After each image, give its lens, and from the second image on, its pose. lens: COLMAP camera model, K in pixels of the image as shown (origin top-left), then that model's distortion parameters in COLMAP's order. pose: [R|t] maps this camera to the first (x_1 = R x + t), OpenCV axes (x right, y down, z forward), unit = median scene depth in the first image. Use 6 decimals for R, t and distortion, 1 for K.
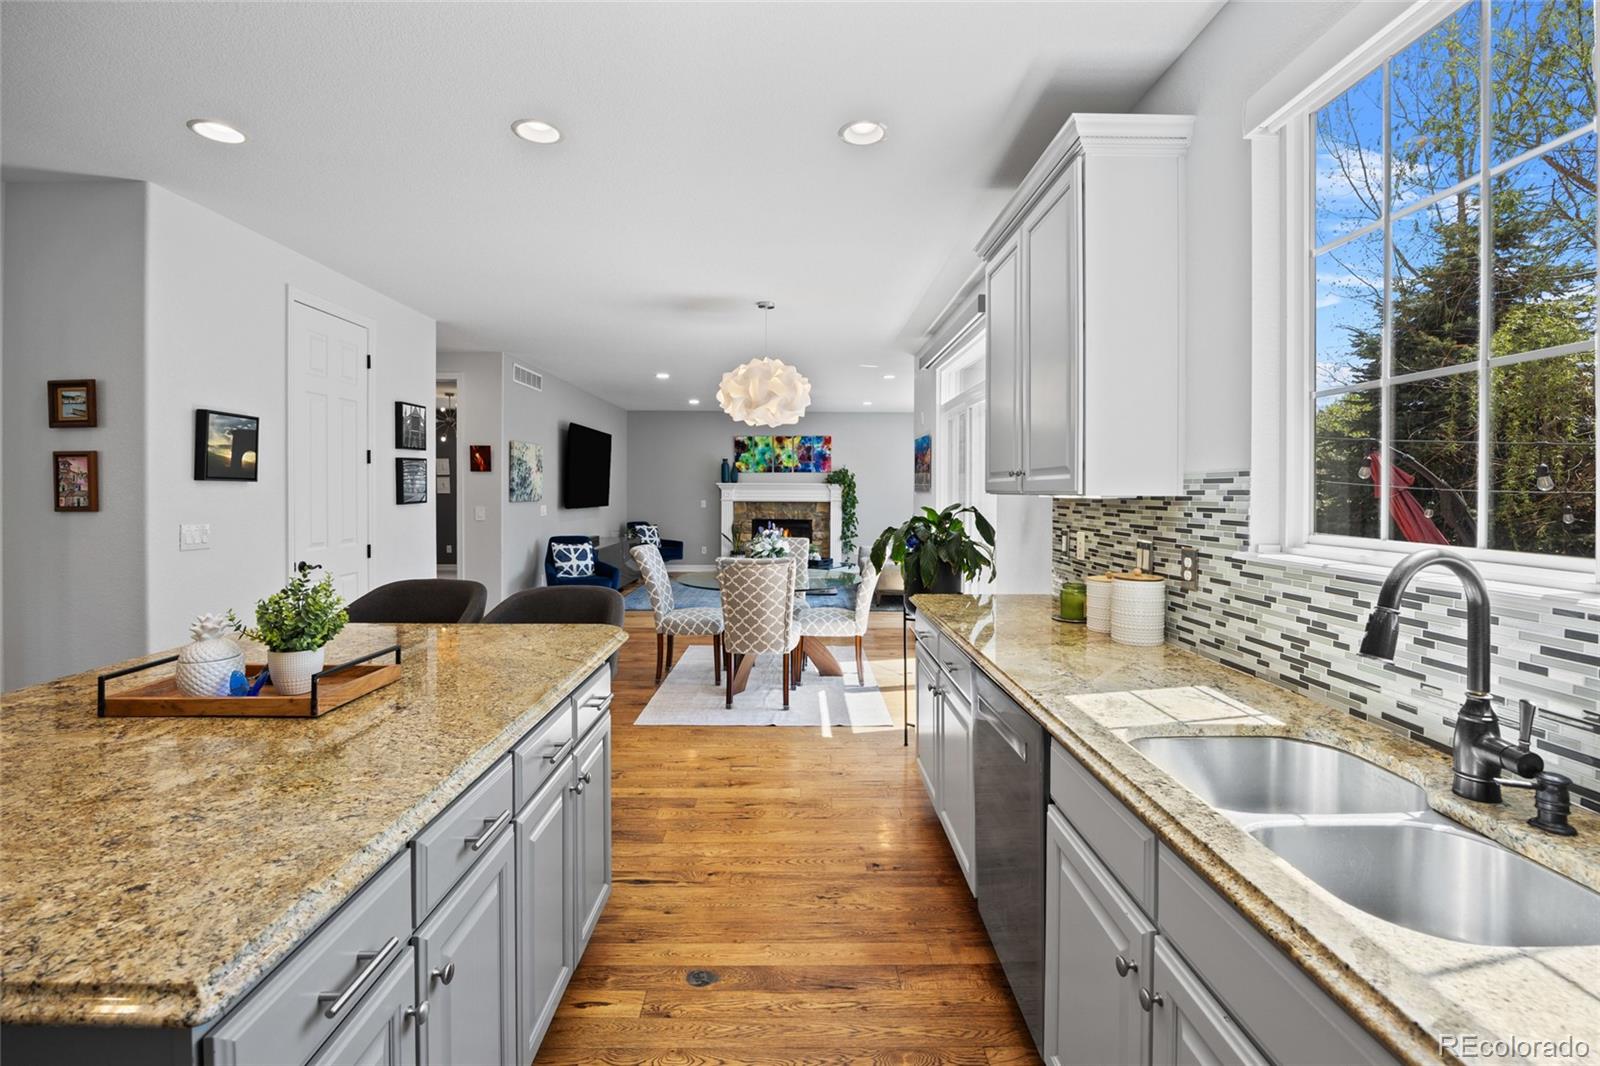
lens RADIAL K [[712.0, 0, 799.7], [0, 712.0, 489.9], [0, 0, 1]] dist [-0.014605, 0.000084]
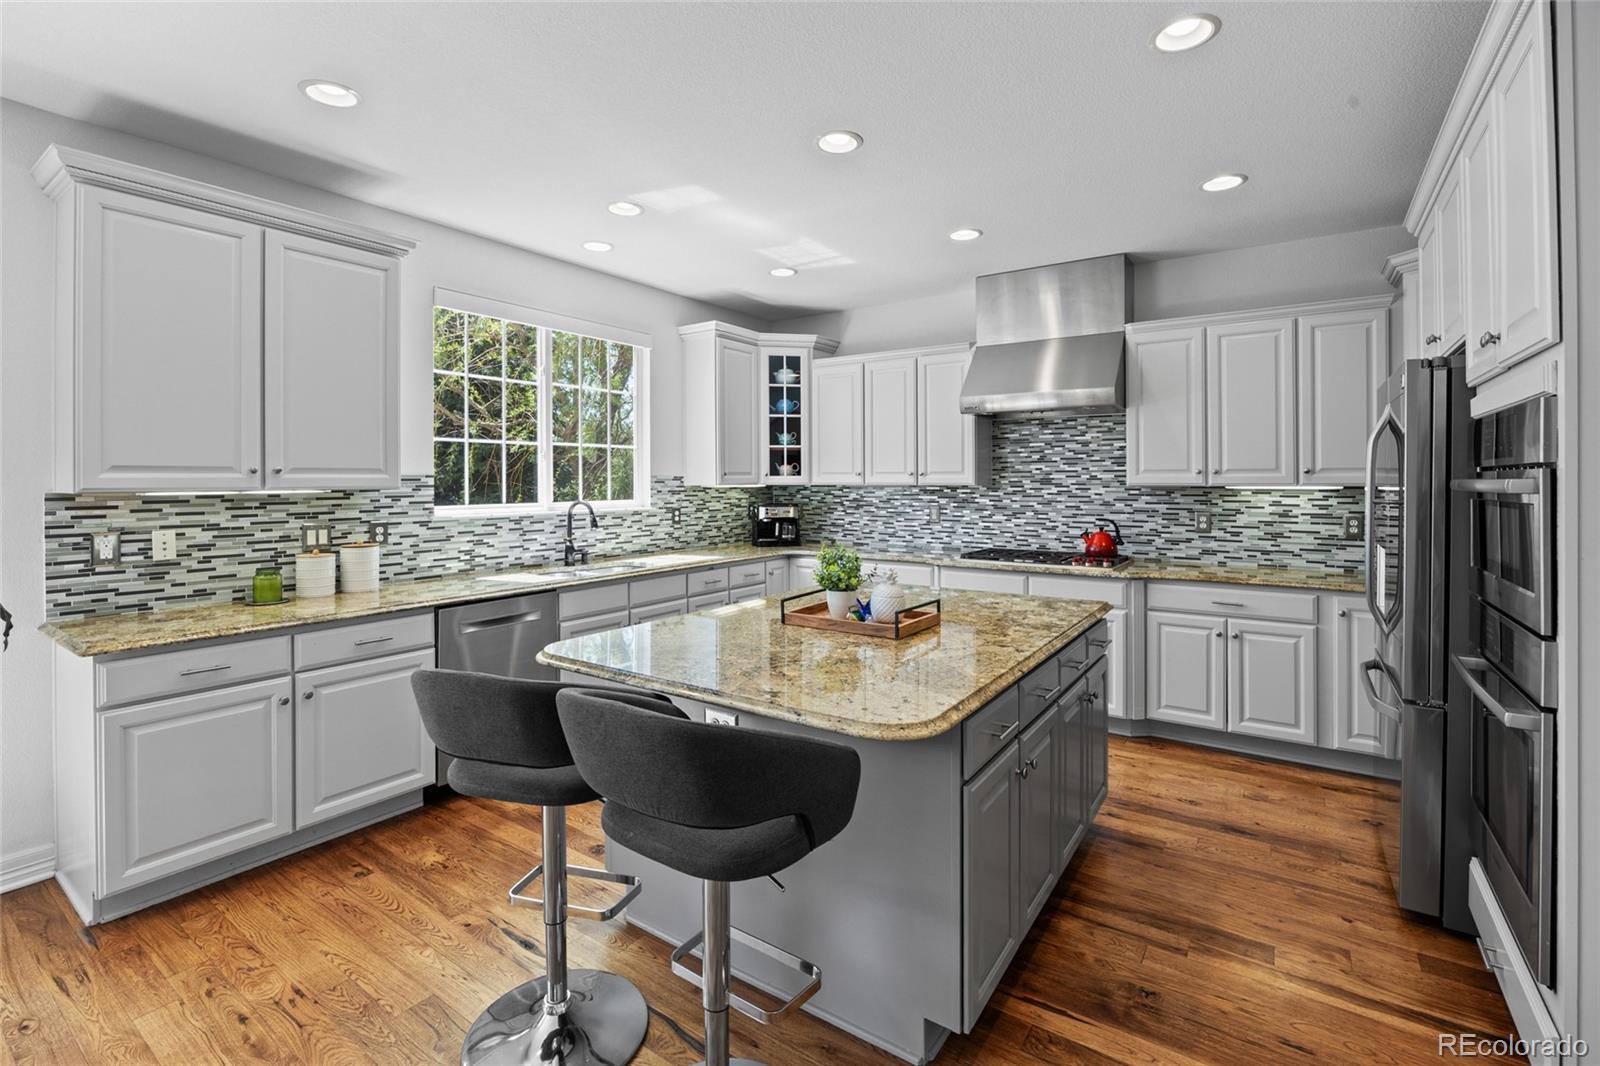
lens RADIAL K [[712.9, 0, 799.3], [0, 712.9, 484.2], [0, 0, 1]] dist [-0.016102, 0.000161]
pose [[-0.818148, -0.005456, 0.574982, -0.546798], [-0.001589, 0.999973, 0.007228, -0.007129], [-0.575005, 0.005000, -0.818134, 0.836753]]
